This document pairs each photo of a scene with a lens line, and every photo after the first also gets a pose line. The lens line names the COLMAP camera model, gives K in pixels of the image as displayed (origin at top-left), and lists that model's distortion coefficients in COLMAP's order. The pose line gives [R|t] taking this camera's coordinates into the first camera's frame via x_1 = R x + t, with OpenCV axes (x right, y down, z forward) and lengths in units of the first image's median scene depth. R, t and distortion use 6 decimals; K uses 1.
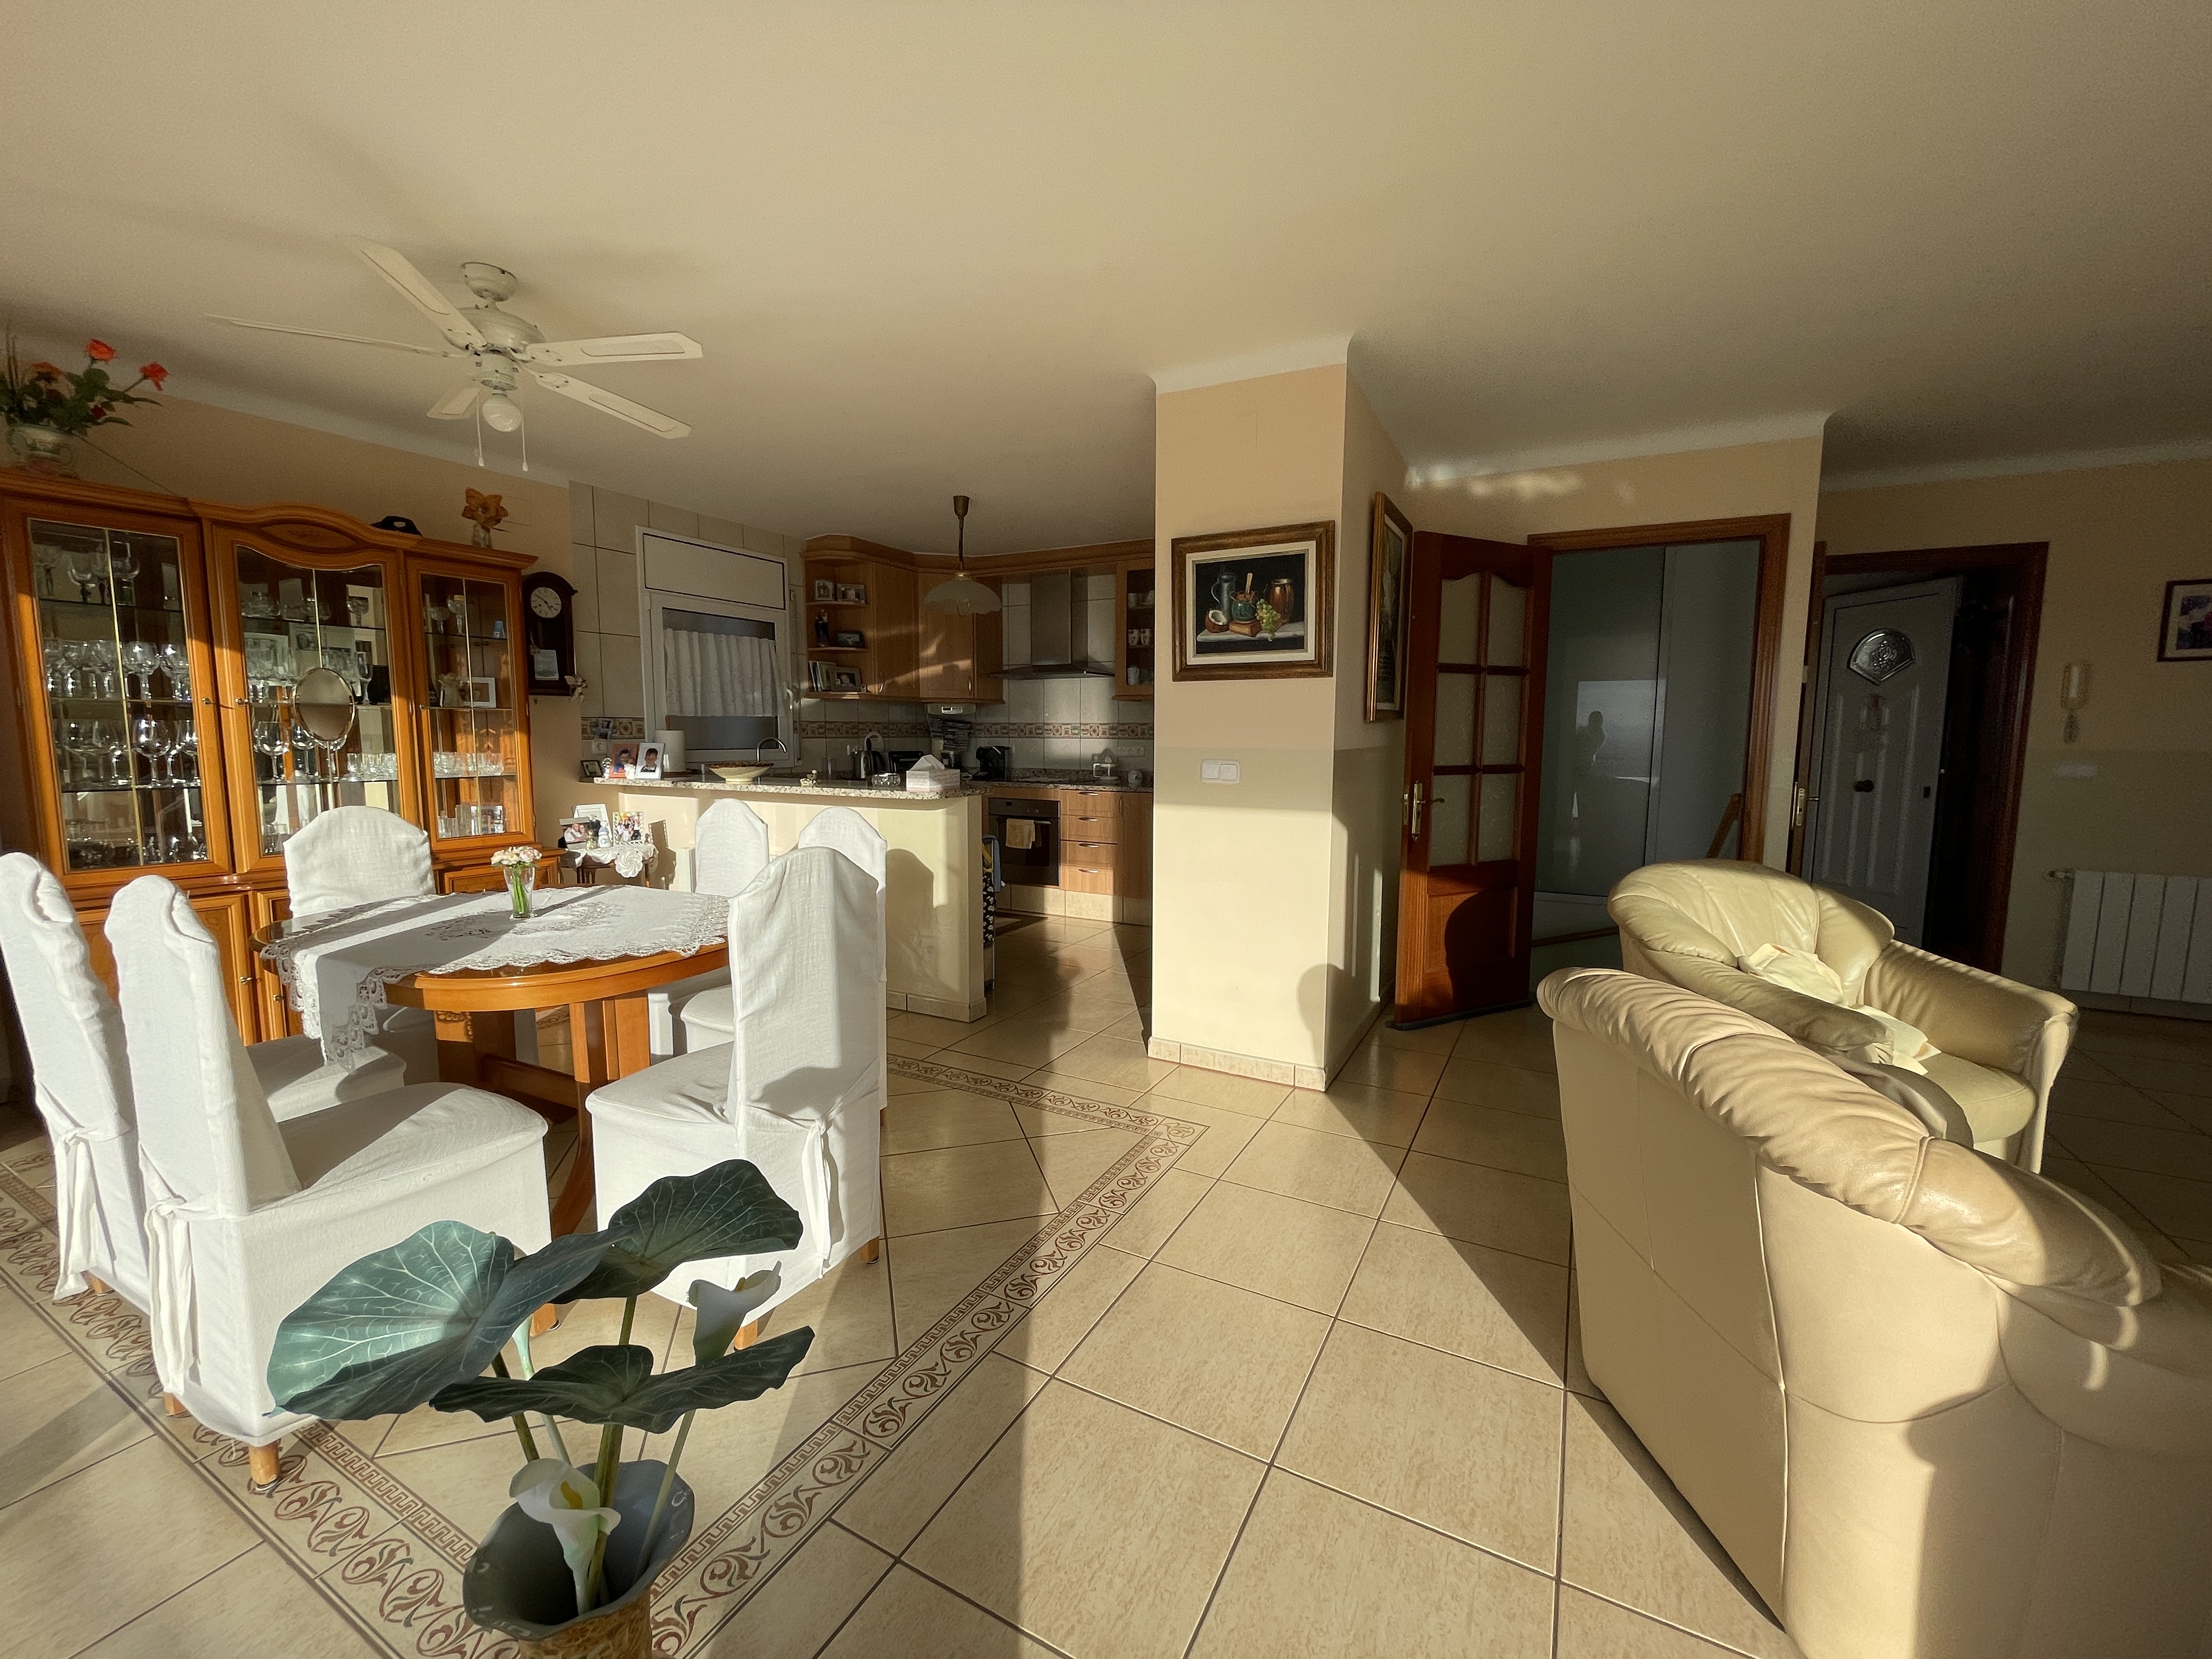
lens RADIAL K [[891.5, 0, 1106.1], [0, 891.5, 824.3], [0, 0, 1]] dist [-0.003838, 0.000210]
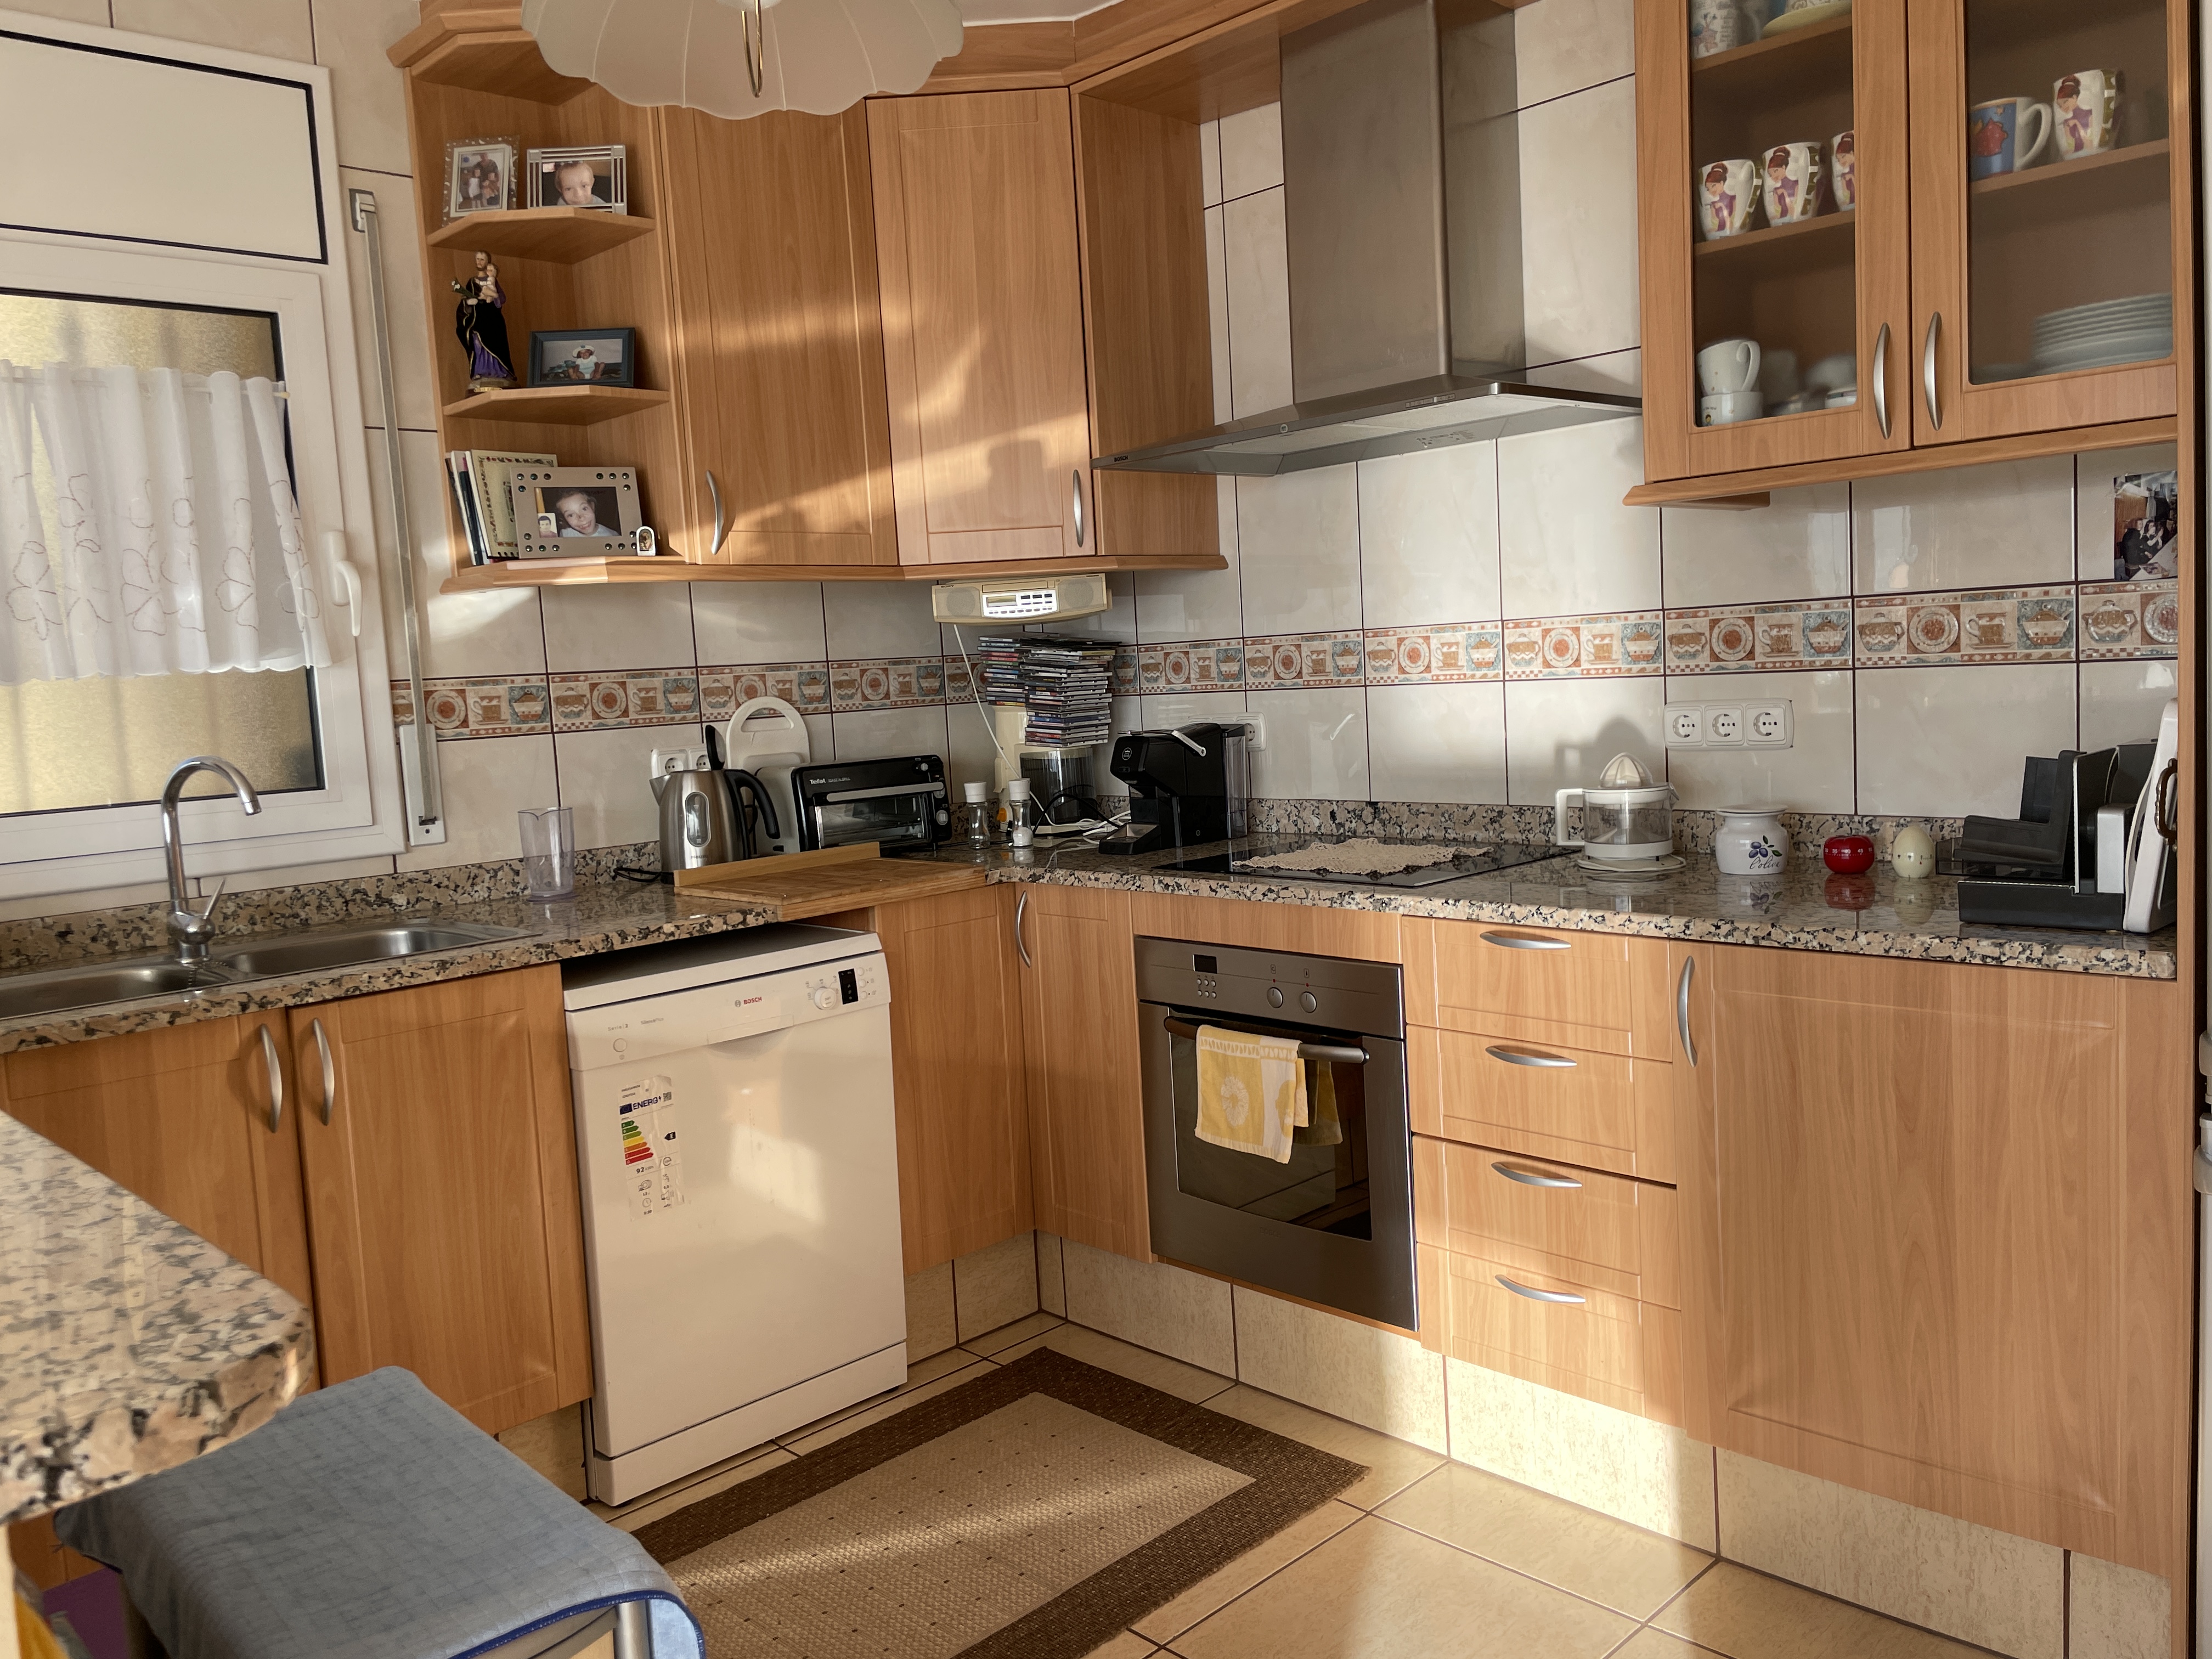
lens RADIAL K [[1688.6, 0, 1122.6], [0, 1688.6, 811.8], [0, 0, 1]] dist [0.067252, -0.091659]
pose [[0.953193, -0.030543, -0.300817, 0.015263], [0.028706, 0.999532, -0.010524, -0.085531], [0.300998, 0.001396, 0.953624, 0.762889]]
